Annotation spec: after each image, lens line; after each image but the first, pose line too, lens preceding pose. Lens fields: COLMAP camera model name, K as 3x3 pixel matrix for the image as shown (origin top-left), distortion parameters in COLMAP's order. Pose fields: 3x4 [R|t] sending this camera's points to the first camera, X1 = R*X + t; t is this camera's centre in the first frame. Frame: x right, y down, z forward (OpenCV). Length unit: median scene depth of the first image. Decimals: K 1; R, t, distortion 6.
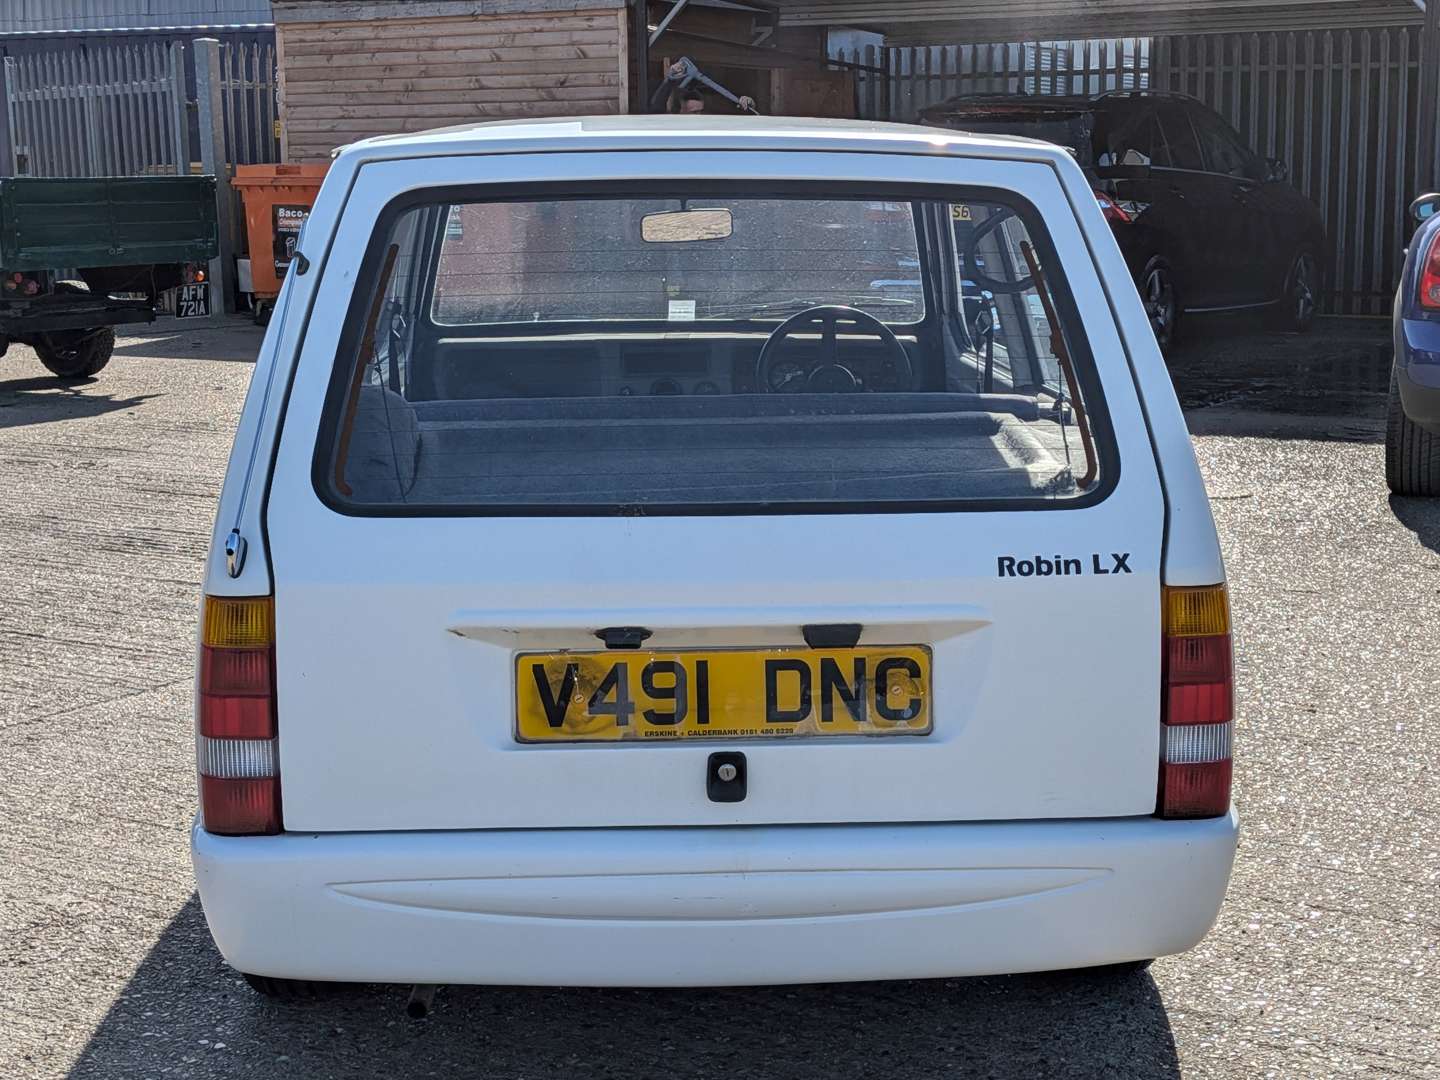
lens RADIAL K [[2256.6, 0, 717.8], [0, 2256.6, 571.0], [0, 0, 1]] dist [0.115469, -0.111728]
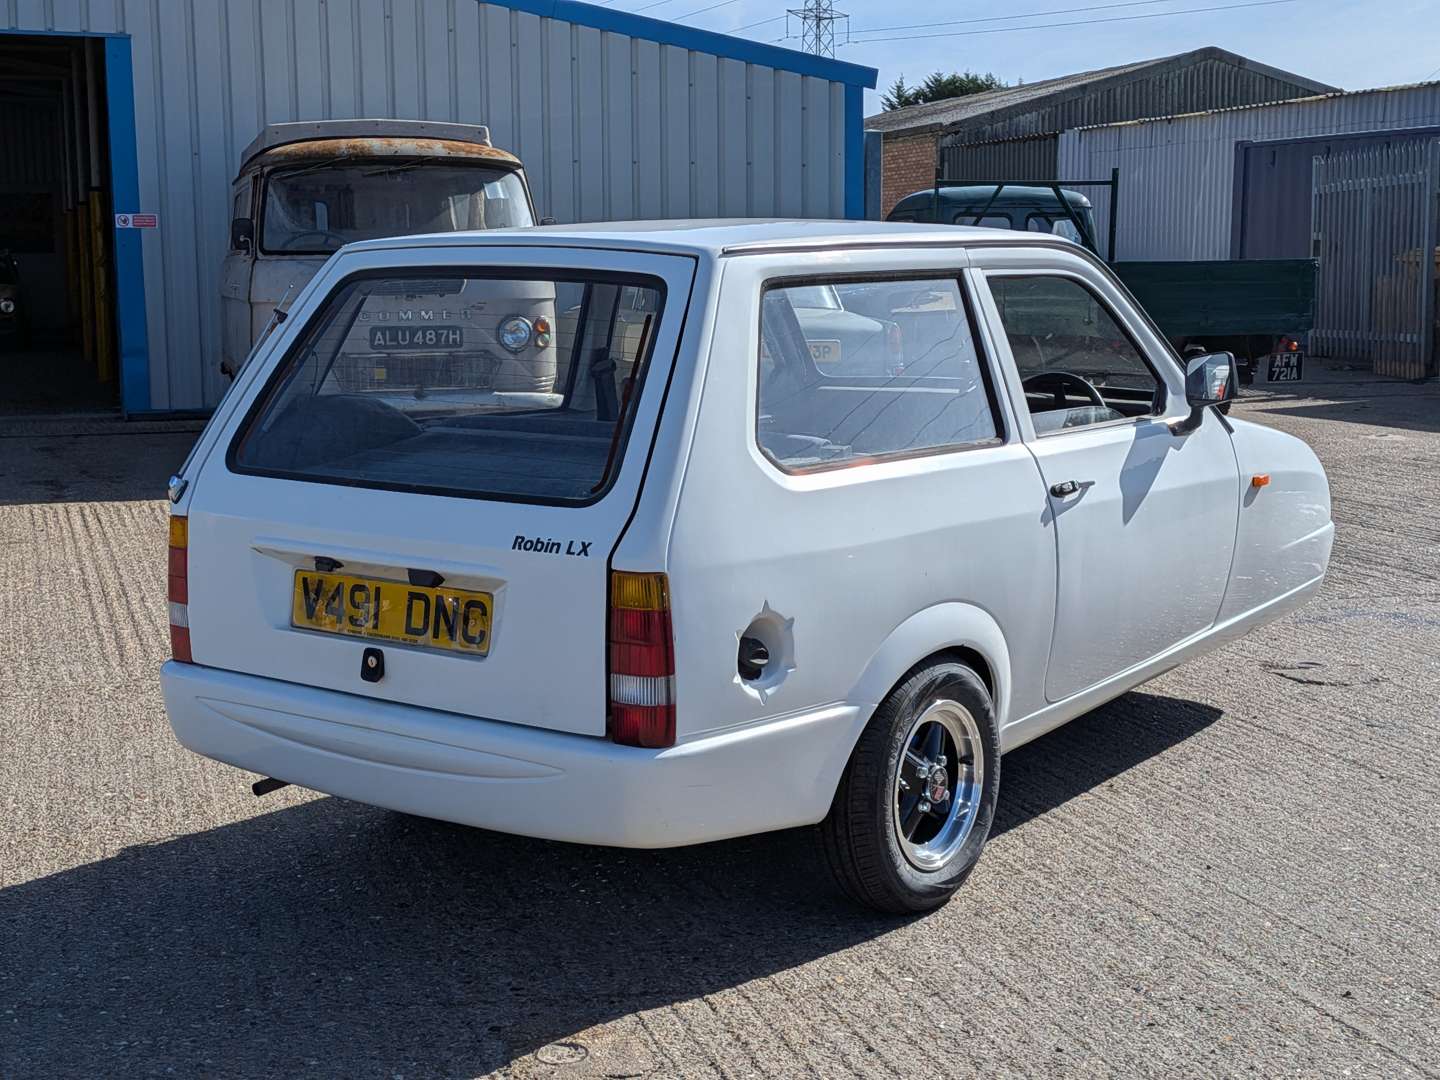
lens RADIAL K [[2256.6, 0, 717.8], [0, 2256.6, 571.0], [0, 0, 1]] dist [0.115469, -0.111728]
pose [[0.756622, 0.102889, -0.645707, 1.128758], [-0.125954, 0.991981, 0.010476, -0.014778], [0.641606, 0.073403, 0.763514, -0.000192]]
